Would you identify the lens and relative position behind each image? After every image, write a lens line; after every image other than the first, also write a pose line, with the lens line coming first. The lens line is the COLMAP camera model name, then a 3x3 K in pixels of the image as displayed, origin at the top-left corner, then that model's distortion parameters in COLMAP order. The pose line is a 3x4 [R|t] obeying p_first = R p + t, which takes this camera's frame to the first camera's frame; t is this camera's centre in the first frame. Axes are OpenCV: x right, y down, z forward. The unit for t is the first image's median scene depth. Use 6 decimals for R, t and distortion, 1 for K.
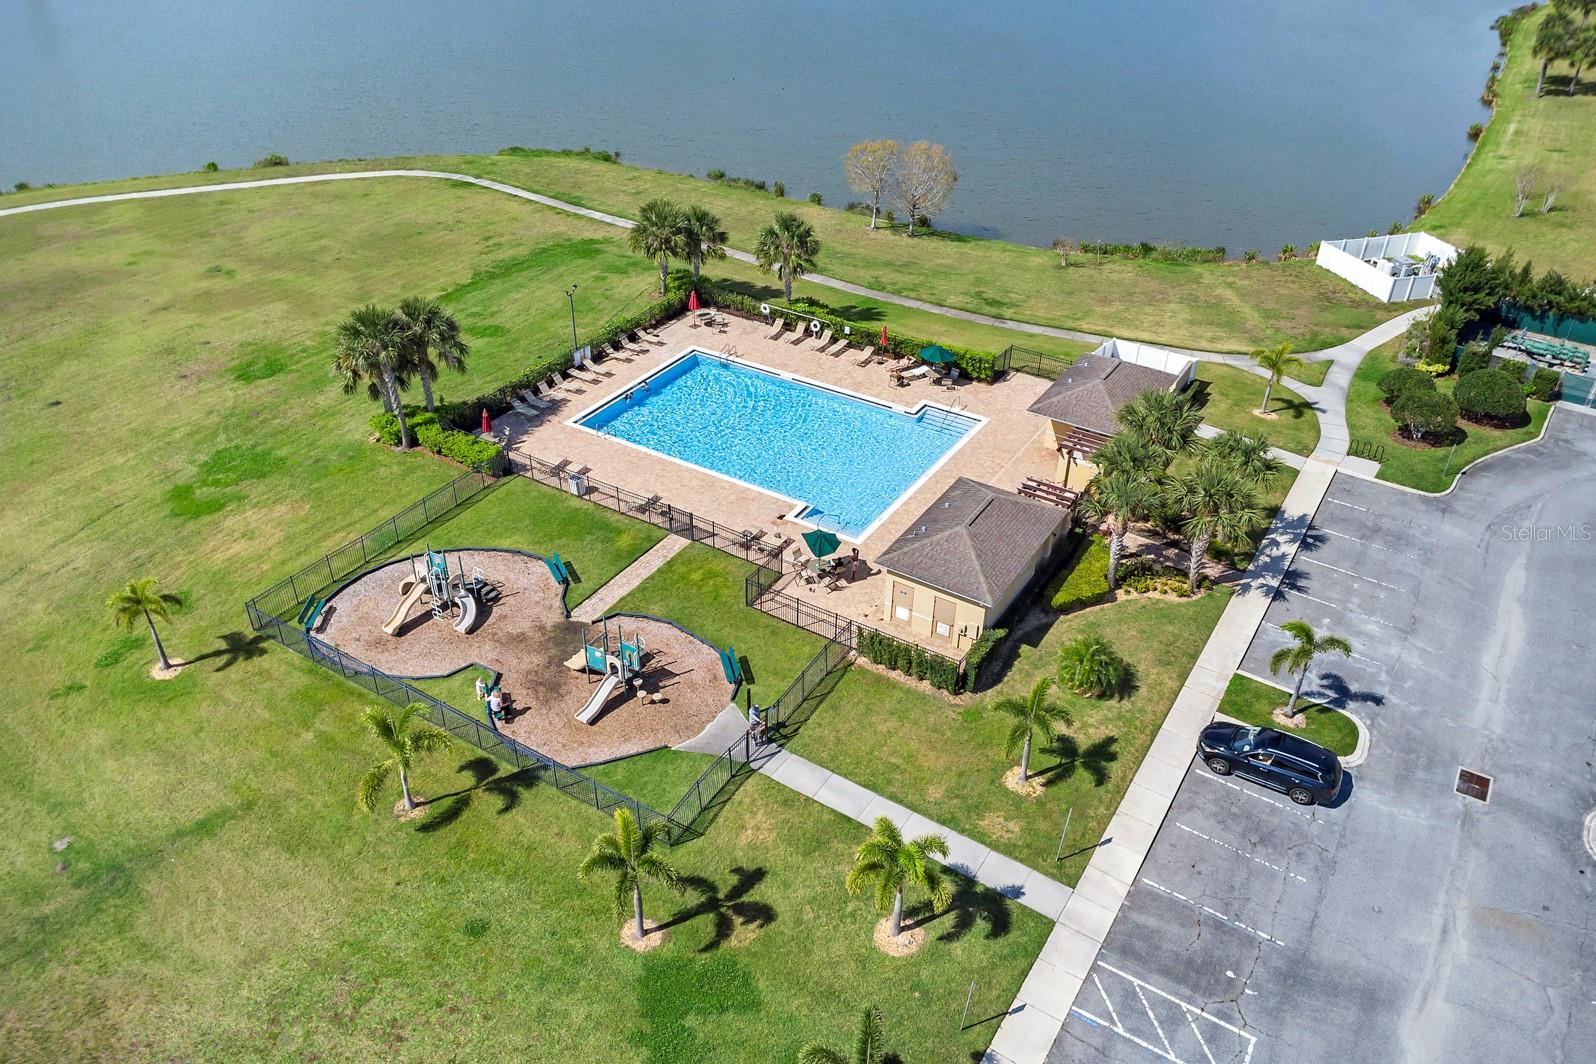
lens RADIAL K [[1241.0, 0, 798.0], [0, 1241.0, 532.0], [0, 0, 1]] dist [-0.001474, 0.006715]
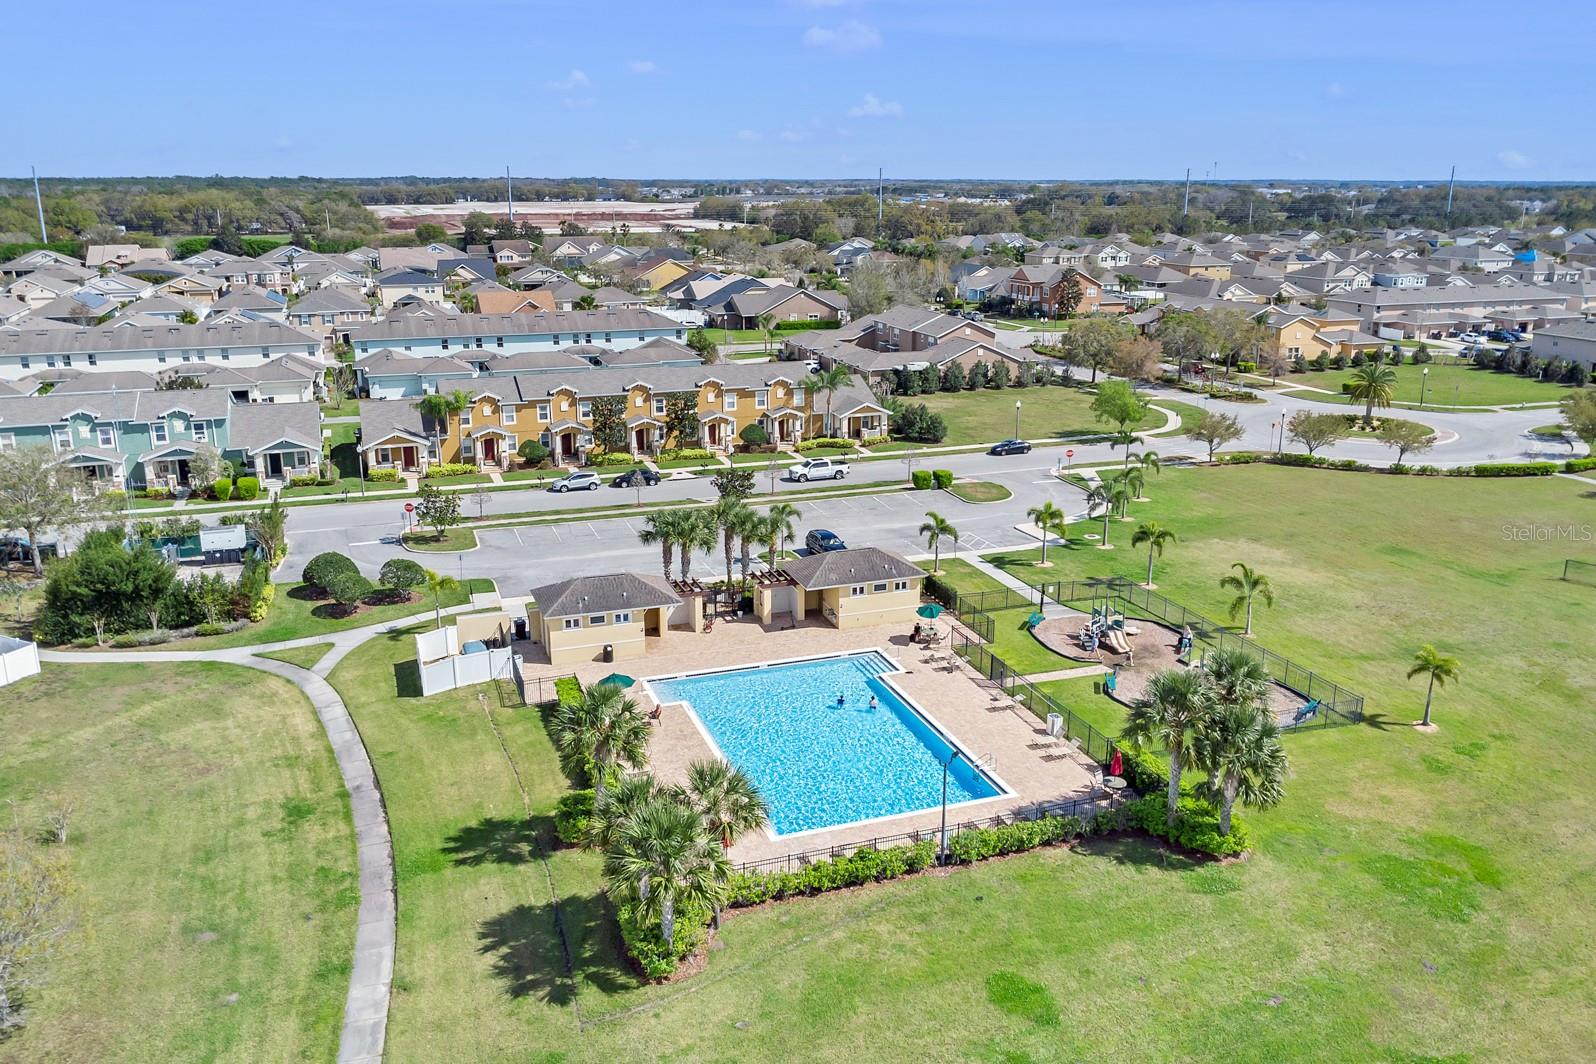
lens RADIAL K [[1241.0, 0, 798.0], [0, 1241.0, 532.0], [0, 0, 1]] dist [-0.001474, 0.006715]
pose [[-0.790955, -0.179521, 0.584947, -0.539008], [0.321146, 0.691932, 0.646603, -0.816521], [-0.520822, 0.699287, -0.489634, 1.388414]]
